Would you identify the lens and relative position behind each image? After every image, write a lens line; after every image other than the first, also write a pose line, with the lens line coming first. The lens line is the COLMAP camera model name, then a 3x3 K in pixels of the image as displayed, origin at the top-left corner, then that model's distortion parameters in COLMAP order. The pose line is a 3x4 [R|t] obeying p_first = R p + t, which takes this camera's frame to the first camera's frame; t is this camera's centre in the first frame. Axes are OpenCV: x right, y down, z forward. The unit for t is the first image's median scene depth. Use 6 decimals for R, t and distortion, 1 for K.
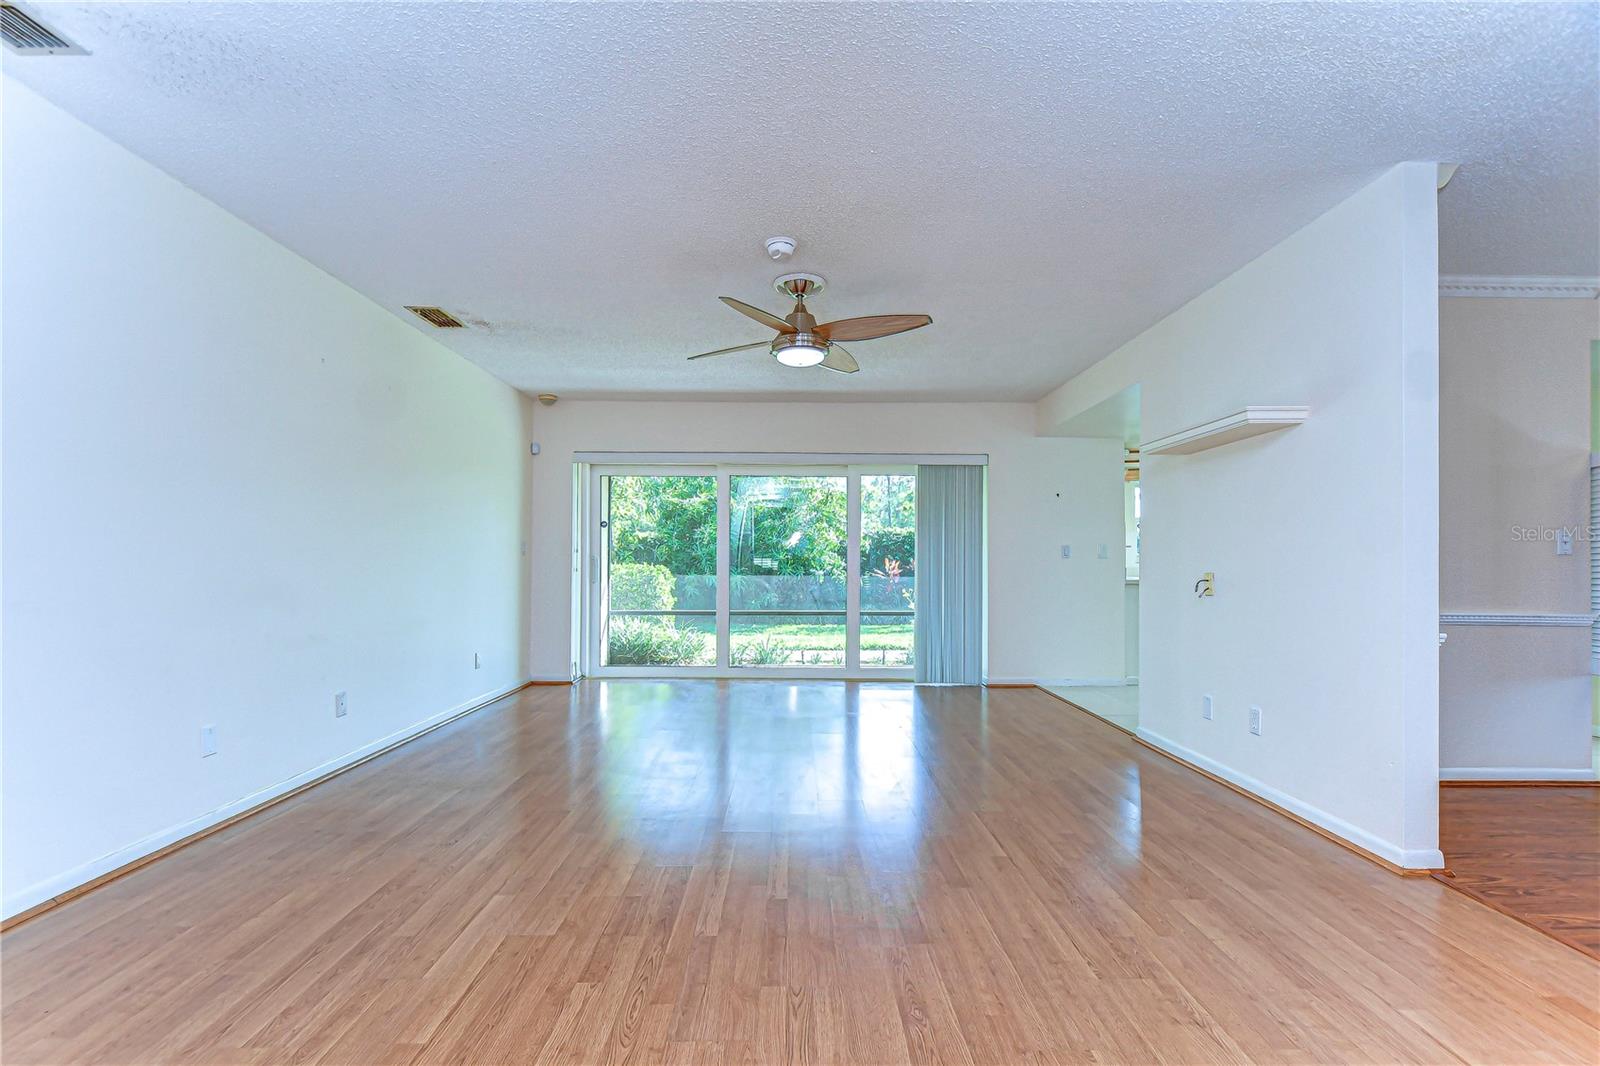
lens RADIAL K [[716.2, 0, 798.2], [0, 716.2, 558.5], [0, 0, 1]] dist [0.009497, -0.009323]
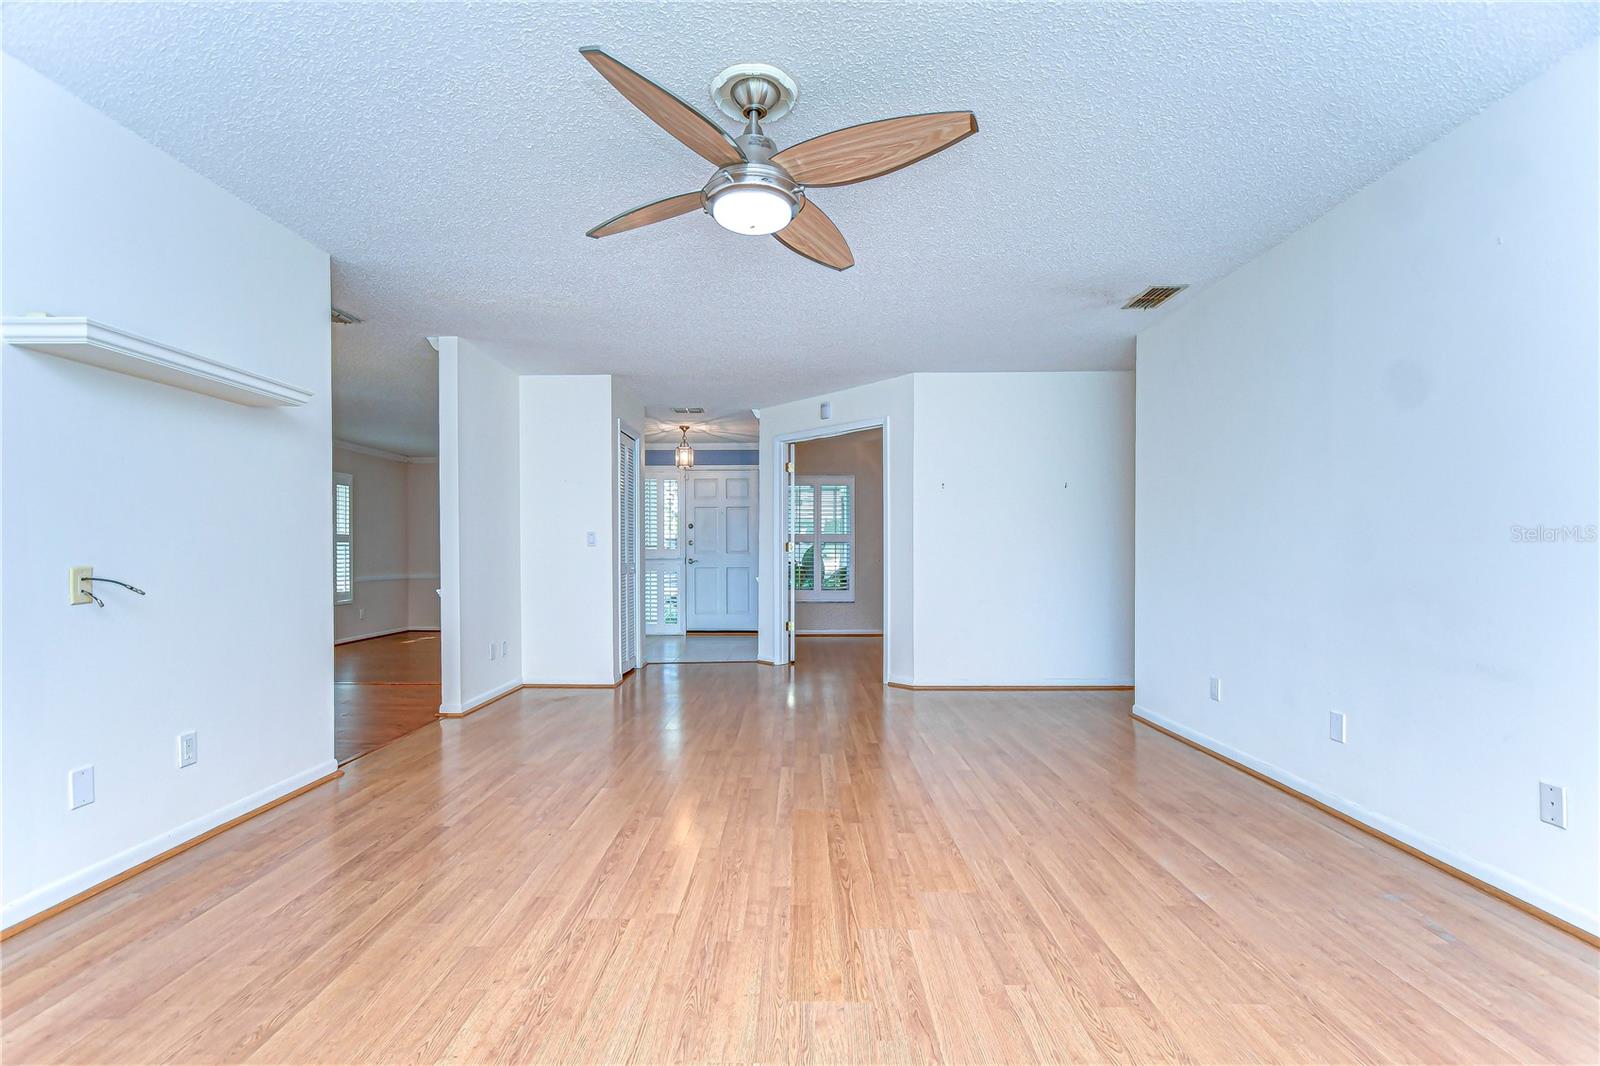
lens RADIAL K [[716.2, 0, 798.2], [0, 716.2, 558.5], [0, 0, 1]] dist [0.009497, -0.009323]
pose [[-0.999932, -0.005065, 0.010493, -0.052816], [-0.005016, 0.999976, 0.004701, 0.009579], [-0.010517, 0.004648, -0.999934, 2.049524]]
